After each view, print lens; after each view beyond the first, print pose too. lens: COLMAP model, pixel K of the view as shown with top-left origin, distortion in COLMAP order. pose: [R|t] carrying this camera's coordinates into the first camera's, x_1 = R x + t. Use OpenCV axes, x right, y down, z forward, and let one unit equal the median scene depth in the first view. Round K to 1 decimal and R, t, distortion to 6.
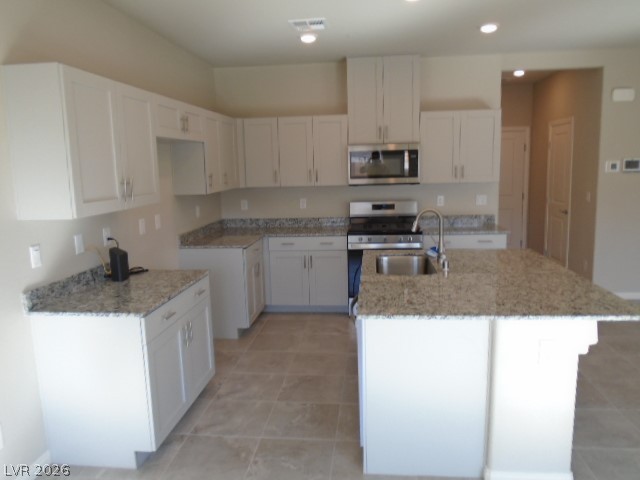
lens RADIAL K [[481.1, 0, 320.0], [0, 481.1, 240.0], [0, 0, 1]] dist [-0.012767, 0.000885]
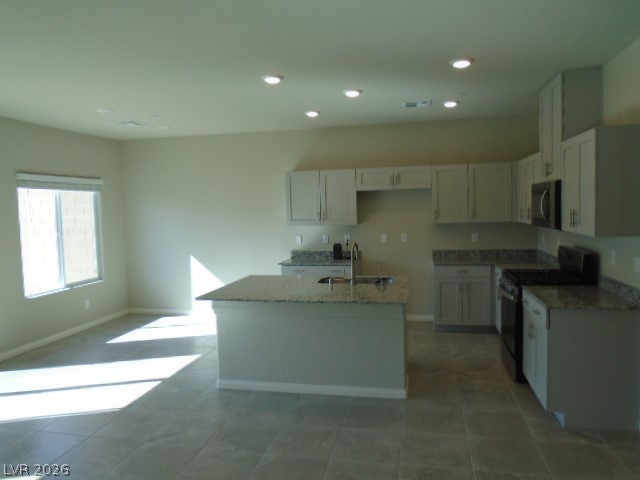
lens RADIAL K [[481.1, 0, 320.0], [0, 481.1, 240.0], [0, 0, 1]] dist [-0.012767, 0.000885]
pose [[-0.094270, 0.100141, -0.990497, 1.043322], [-0.125890, 0.985742, 0.111642, -0.140903], [0.987555, 0.135219, -0.080319, 0.672038]]
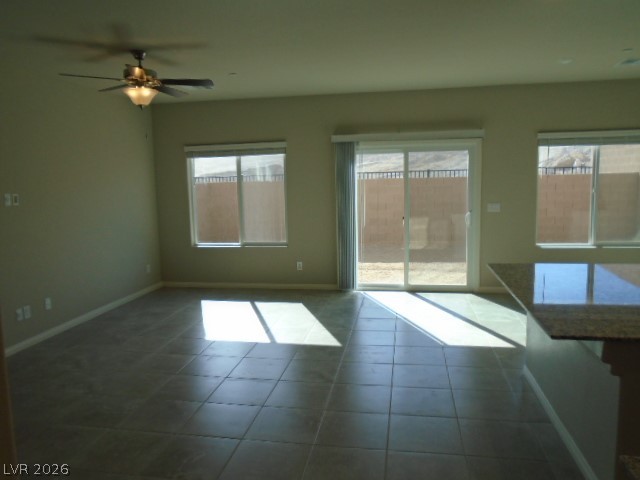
lens RADIAL K [[488.2, 0, 320.0], [0, 488.2, 240.0], [0, 0, 1]] dist [-0.013067, 0.000551]
pose [[-0.995766, 0.045850, 0.079674, 0.483019], [0.065586, 0.961659, 0.266291, -0.185290], [-0.064409, 0.270389, -0.960594, 1.156977]]
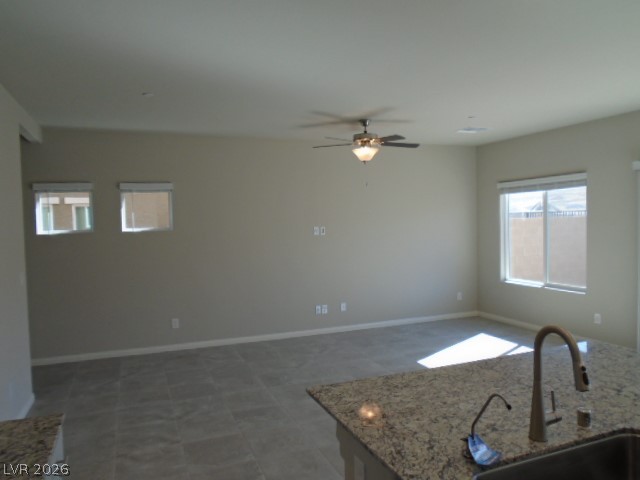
lens RADIAL K [[495.7, 0, 320.0], [0, 495.7, 240.0], [0, 0, 1]] dist [-0.011031, -0.003437]
pose [[-0.460905, 0.006463, 0.887426, -0.081446], [0.168451, 0.982431, 0.080334, -0.138331], [-0.871315, 0.186515, -0.453896, 0.924956]]
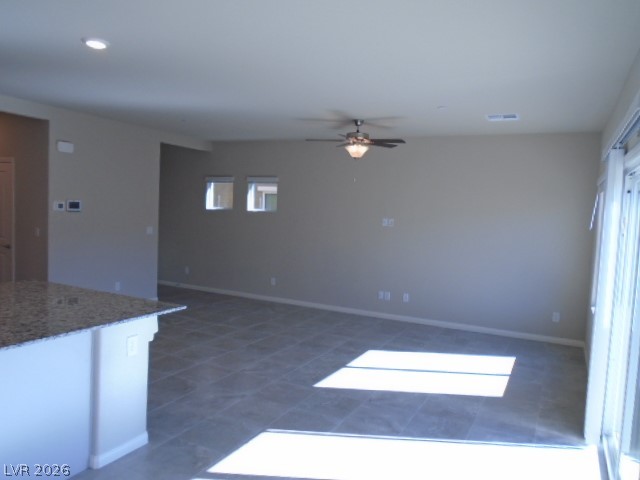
lens RADIAL K [[481.1, 0, 320.0], [0, 481.1, 240.0], [0, 0, 1]] dist [-0.012767, 0.000885]
pose [[0.349788, -0.015843, 0.936695, -0.269807], [0.085322, 0.996240, -0.015012, 0.001242], [-0.932935, 0.085172, 0.349825, 0.002276]]
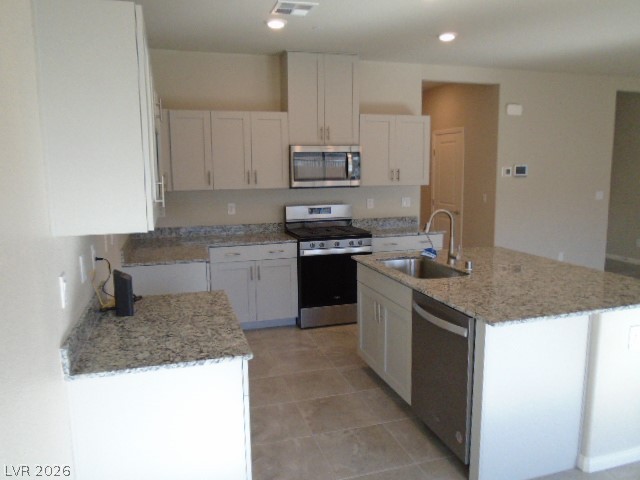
lens RADIAL K [[481.1, 0, 320.0], [0, 481.1, 240.0], [0, 0, 1]] dist [-0.012767, 0.000885]
pose [[0.916628, -0.042586, 0.397467, -0.268800], [0.047586, 0.998863, -0.002719, -0.008151], [-0.396900, 0.021406, 0.917612, 0.126292]]
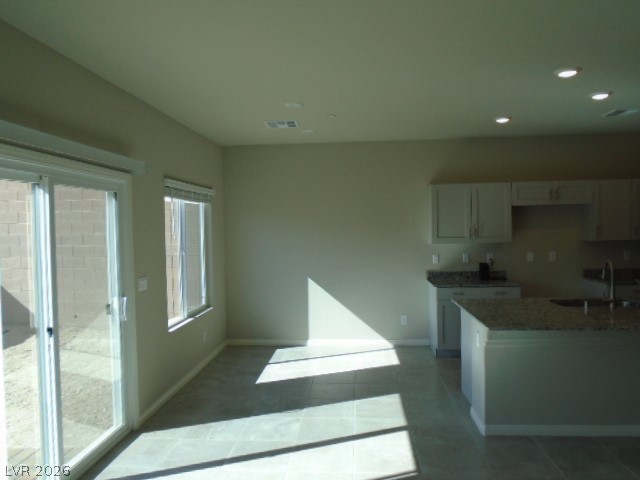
lens RADIAL K [[488.2, 0, 320.0], [0, 488.2, 240.0], [0, 0, 1]] dist [-0.013067, 0.000551]
pose [[0.043106, 0.058476, -0.997358, 0.937664], [-0.135755, 0.989370, 0.052140, -0.055632], [0.989804, 0.133149, 0.050587, 0.139500]]
